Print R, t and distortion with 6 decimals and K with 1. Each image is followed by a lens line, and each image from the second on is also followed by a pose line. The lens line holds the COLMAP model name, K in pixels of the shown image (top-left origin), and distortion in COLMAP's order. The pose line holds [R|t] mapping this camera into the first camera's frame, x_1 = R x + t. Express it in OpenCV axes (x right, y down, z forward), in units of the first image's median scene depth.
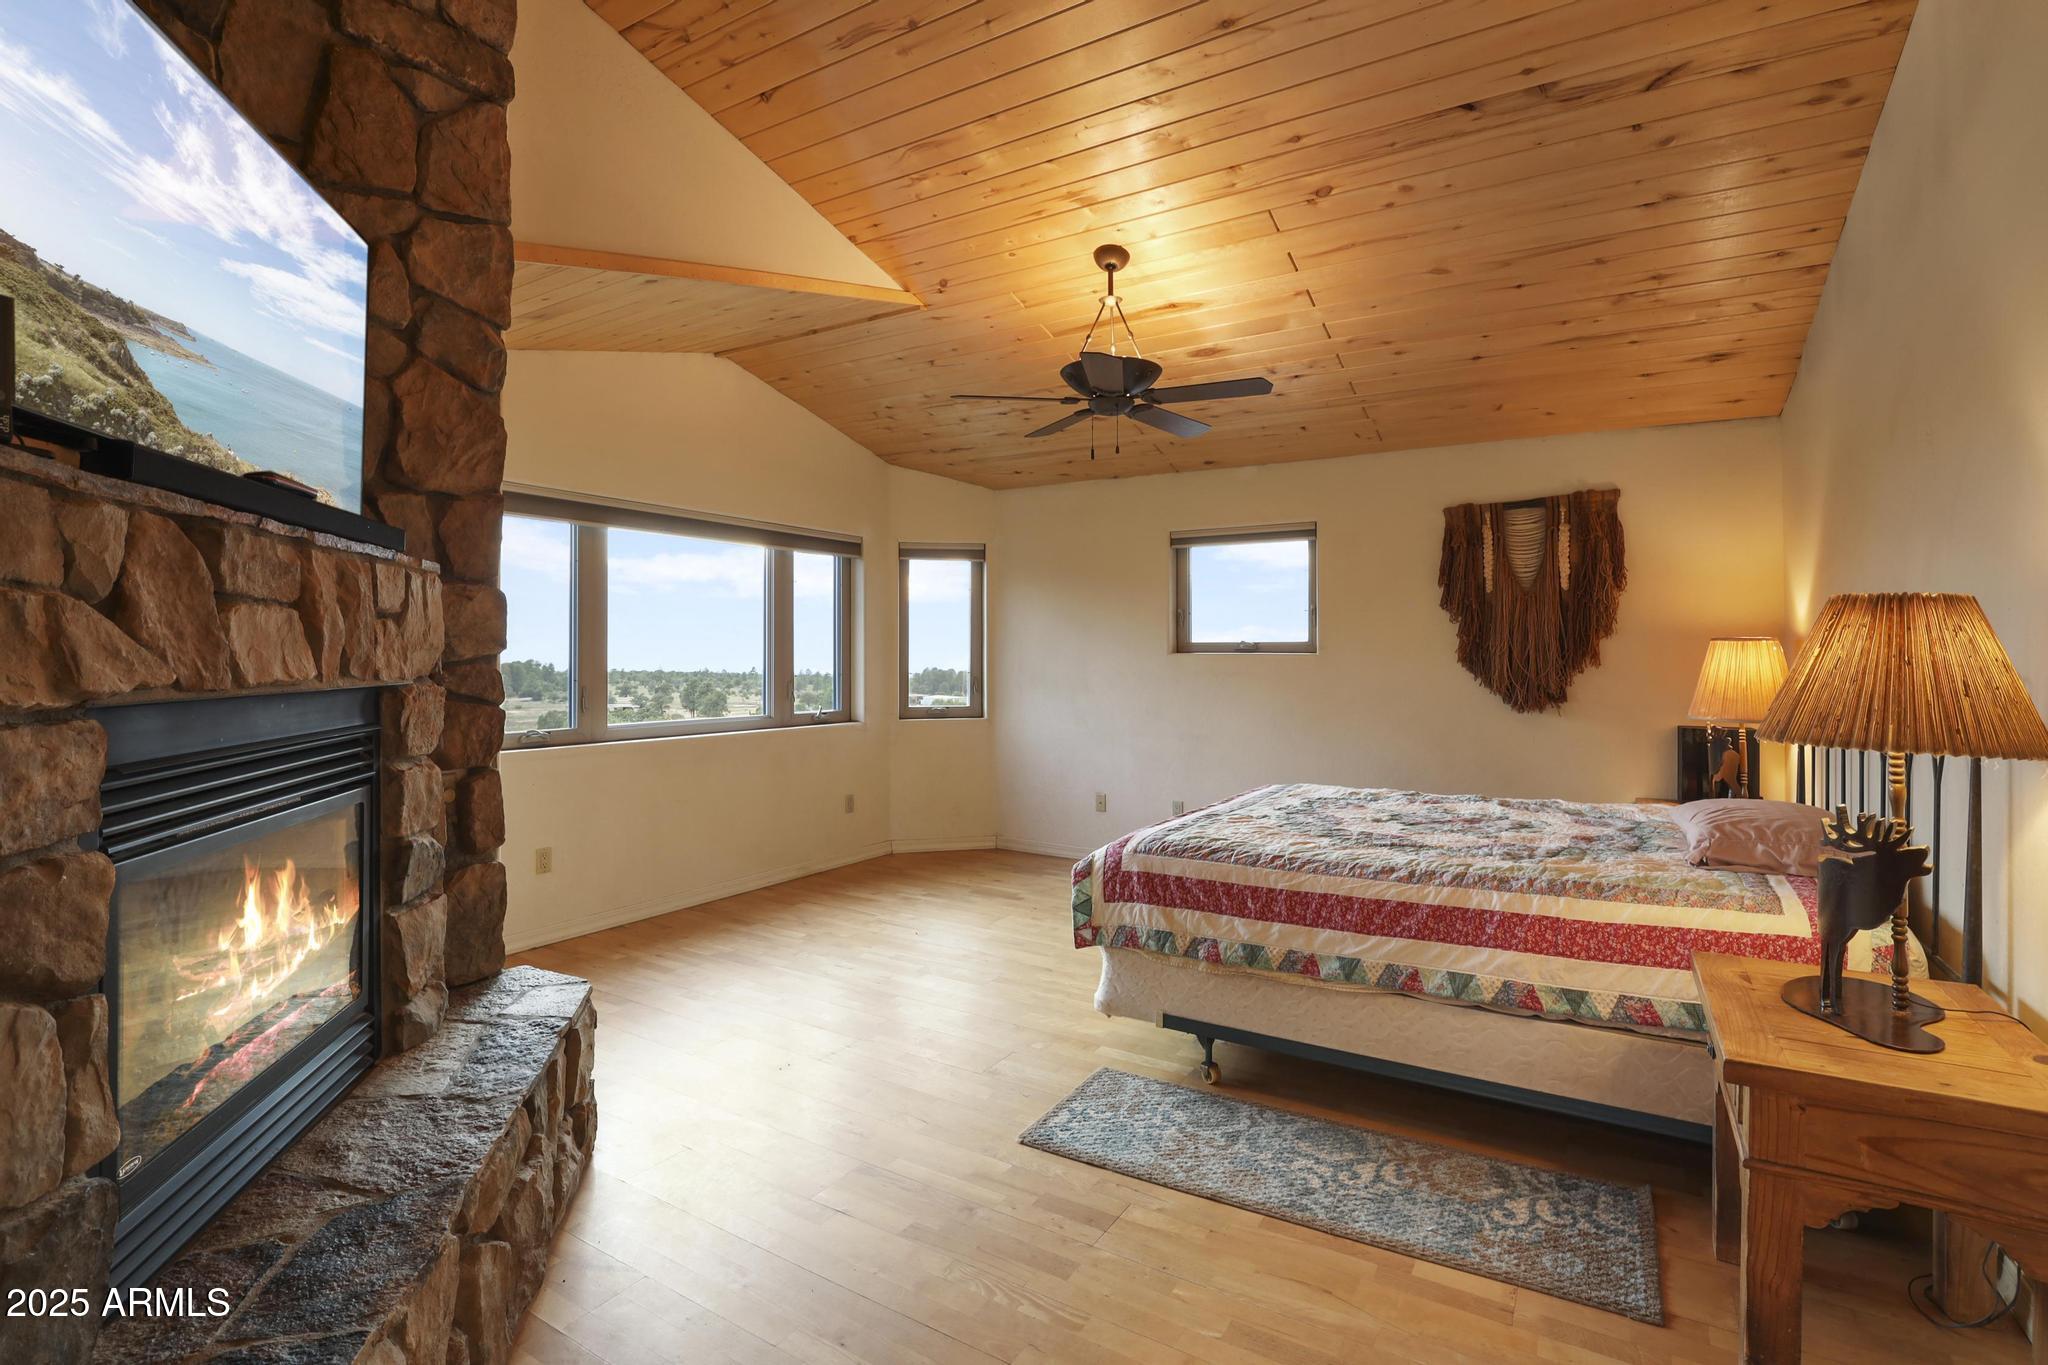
lens RADIAL K [[952.0, 0, 1023.9], [0, 952.0, 659.3], [0, 0, 1]] dist [-0.043832, 0.010280]
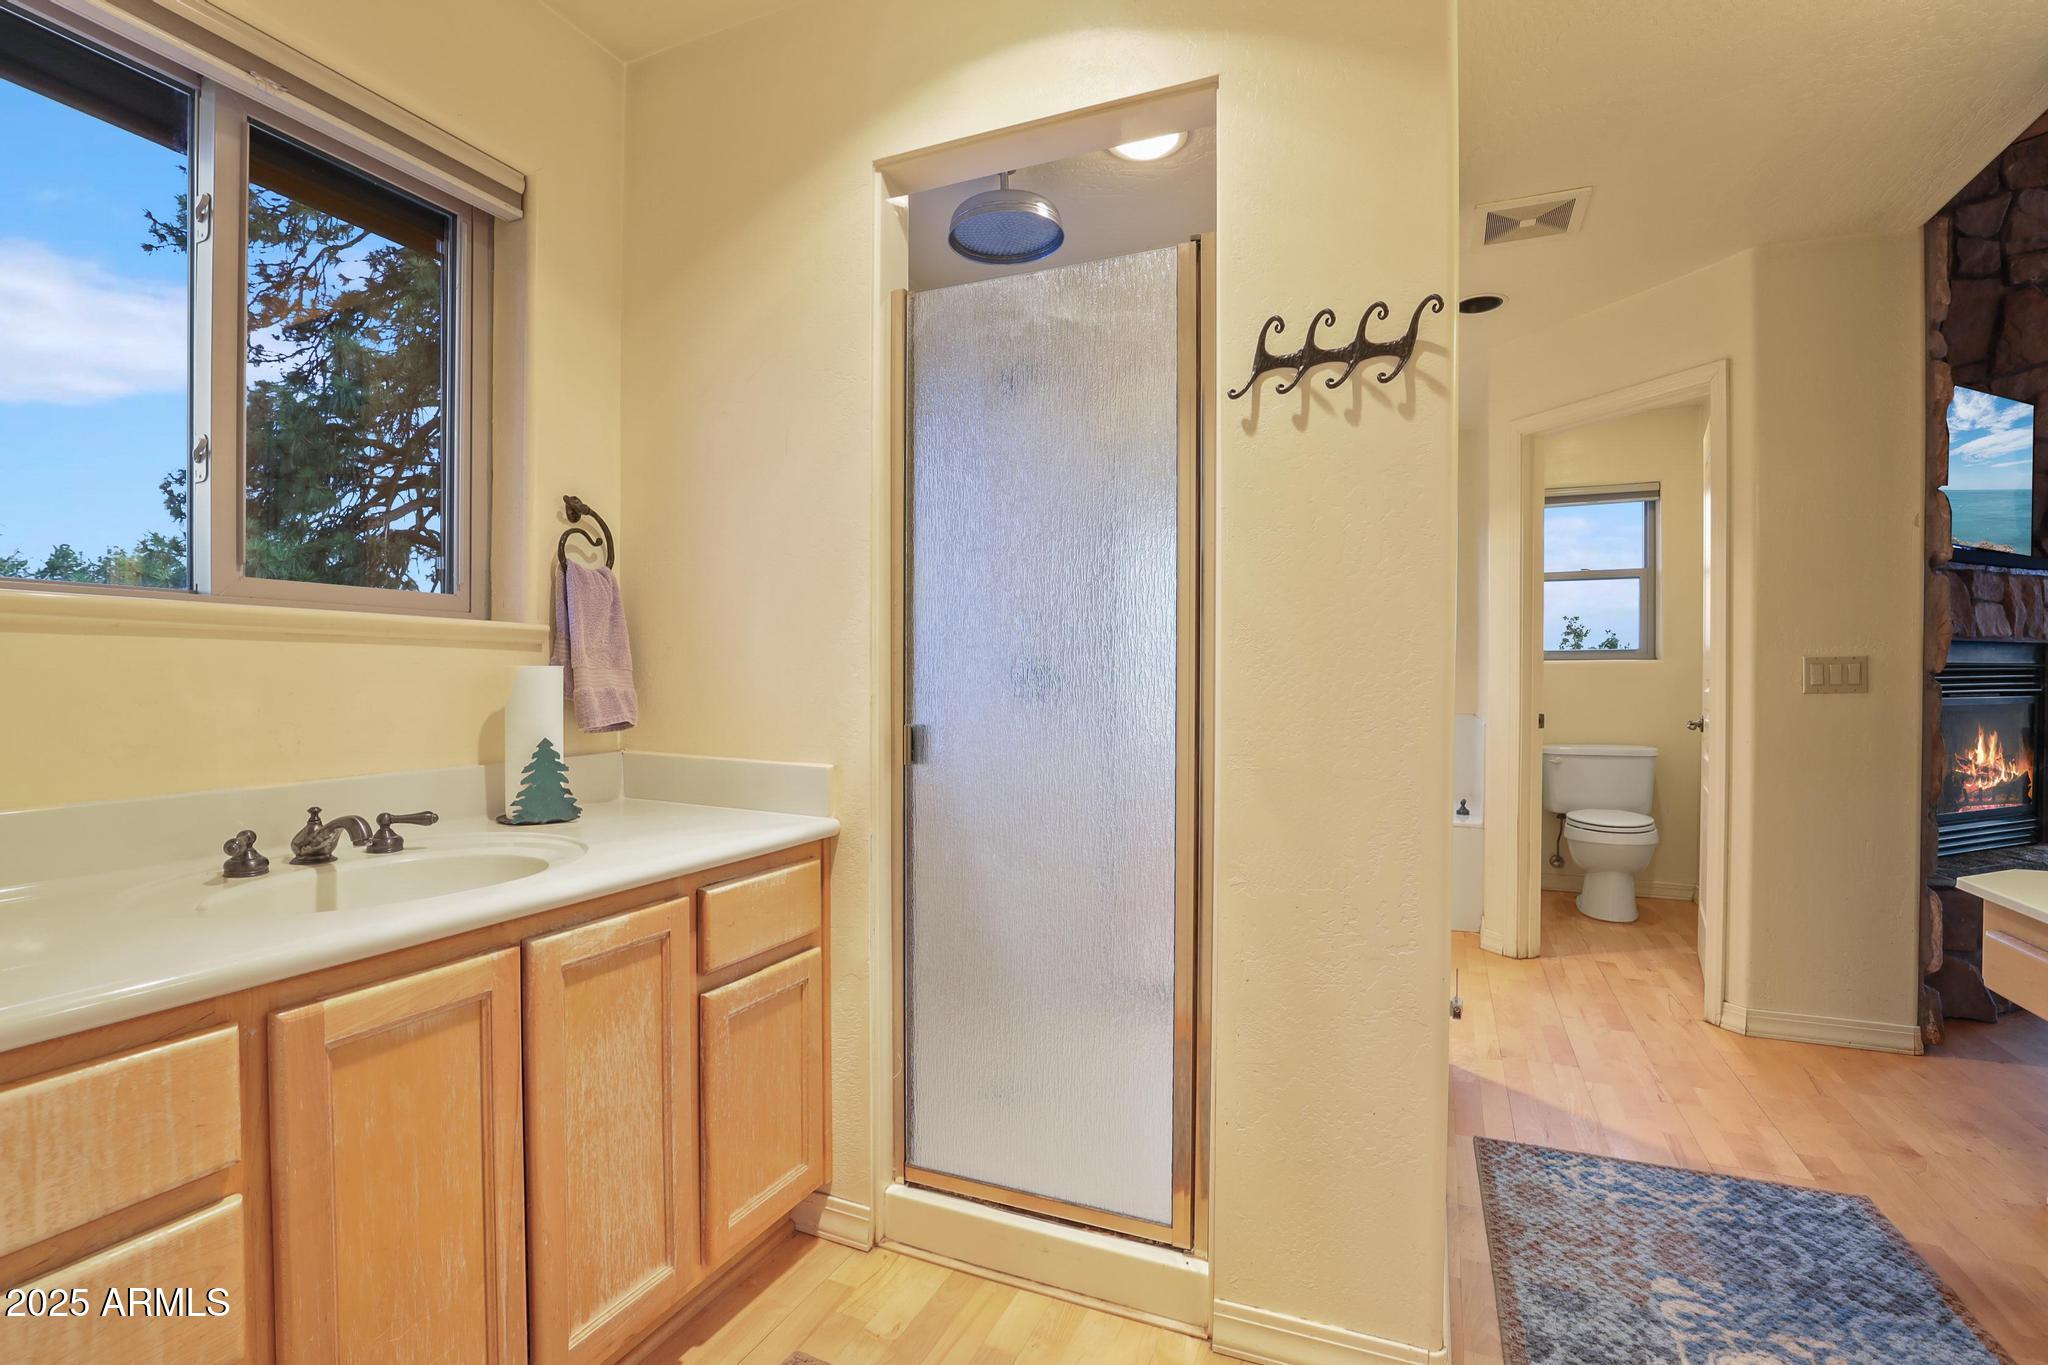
lens RADIAL K [[954.7, 0, 1011.2], [0, 954.7, 690.7], [0, 0, 1]] dist [-0.044144, 0.009110]
pose [[0.137961, 0.008148, -0.990404, 0.721163], [-0.000646, 0.999967, 0.008136, 0.092007], [0.990437, -0.000483, 0.137962, -1.117838]]
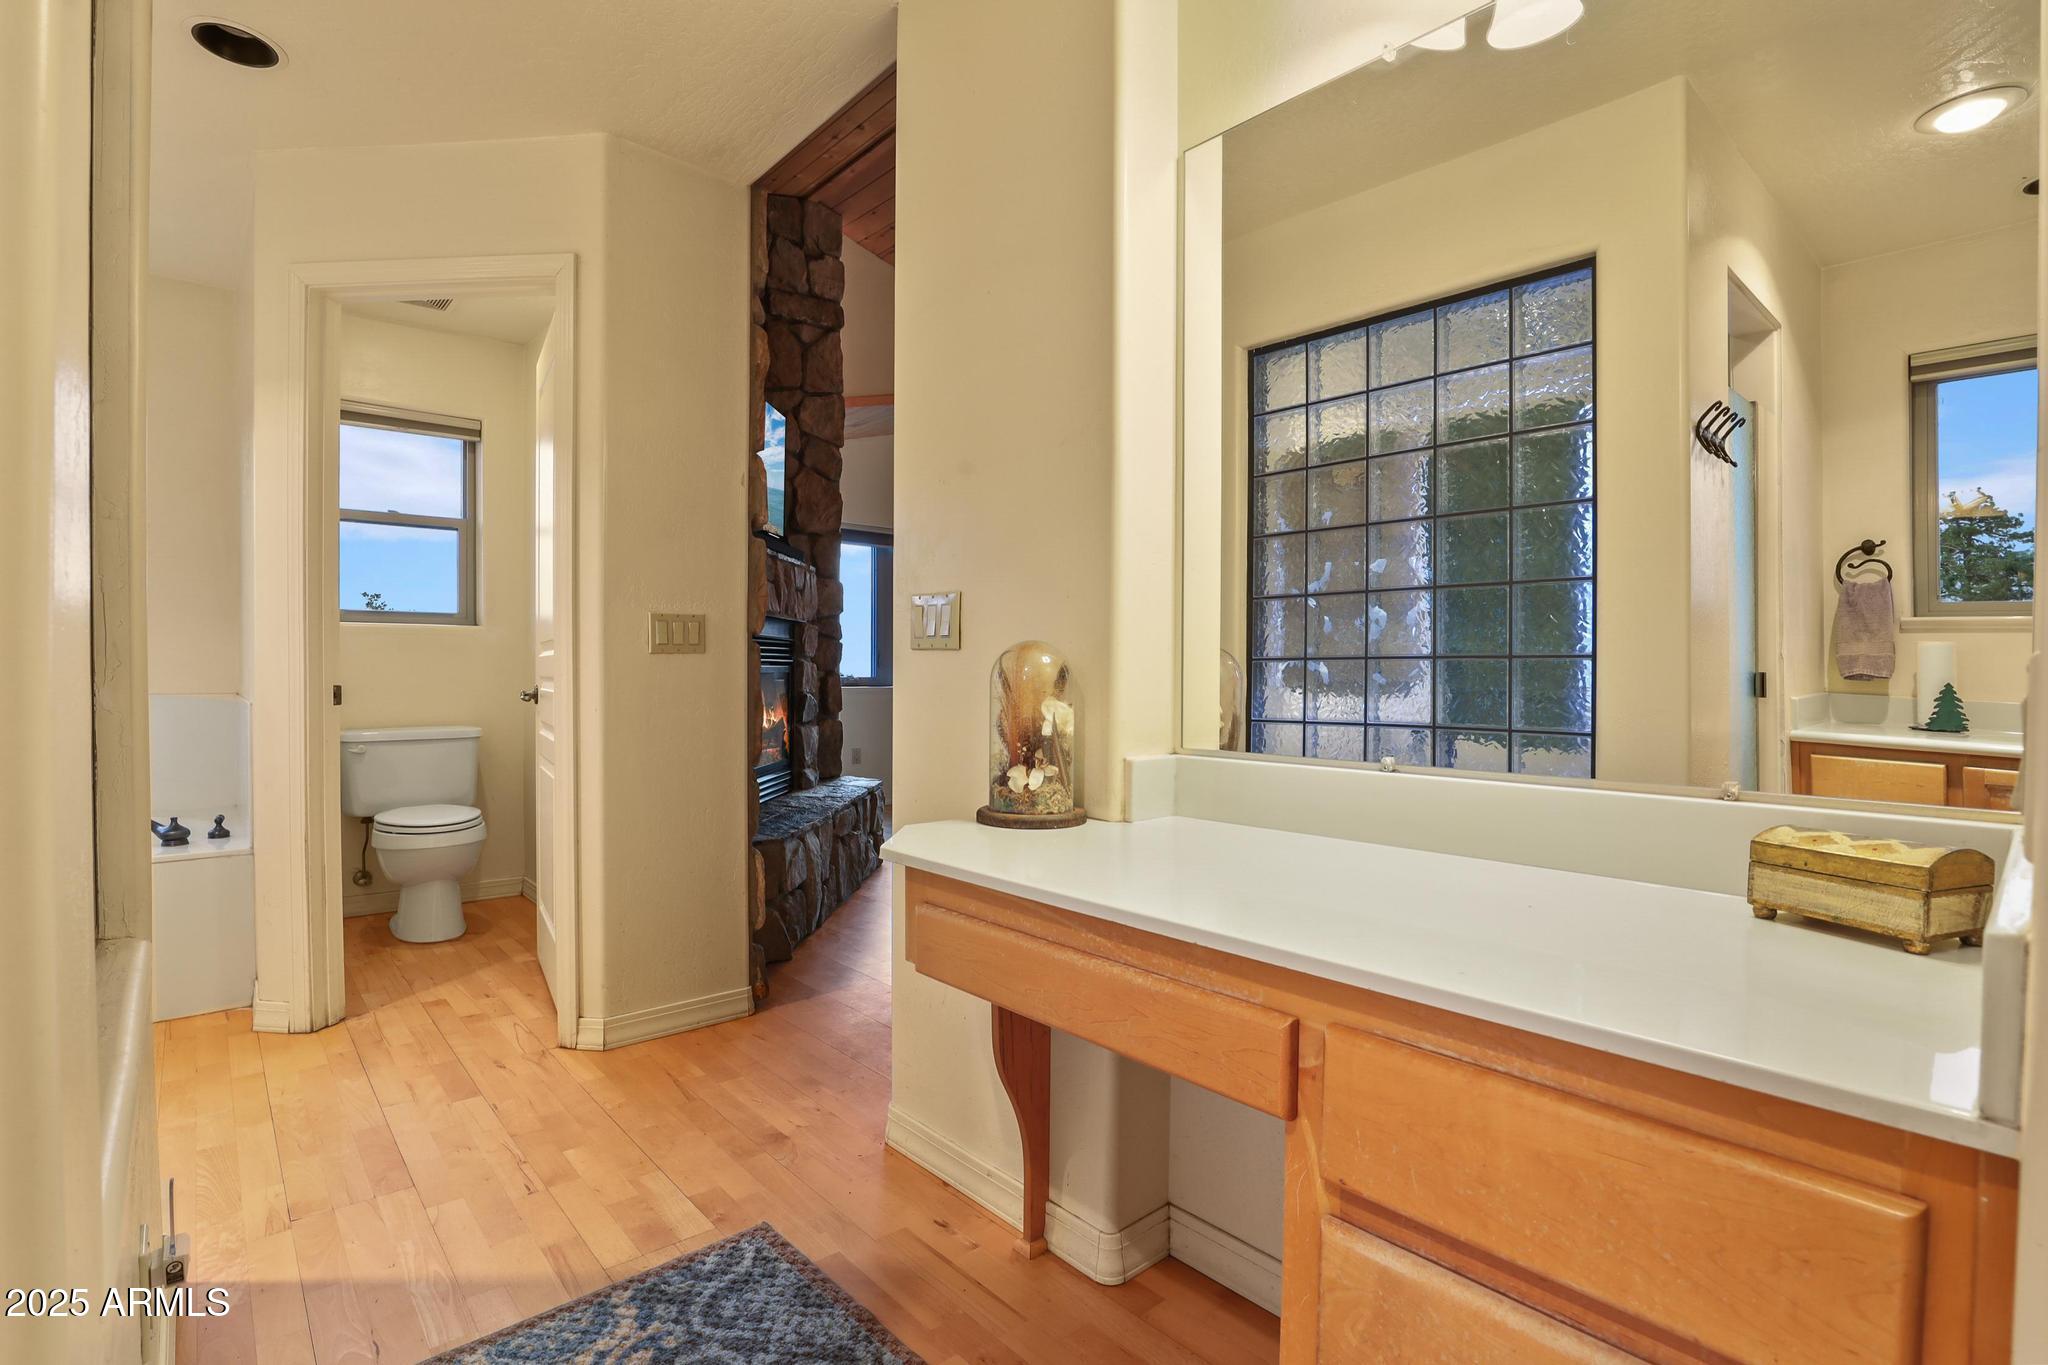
lens RADIAL K [[954.7, 0, 1011.2], [0, 954.7, 690.7], [0, 0, 1]] dist [-0.044144, 0.009110]
pose [[0.956797, 0.006497, -0.290684, 0.393715], [-0.001311, 0.999837, 0.018031, 0.127736], [0.290754, -0.016871, 0.956649, -0.868313]]
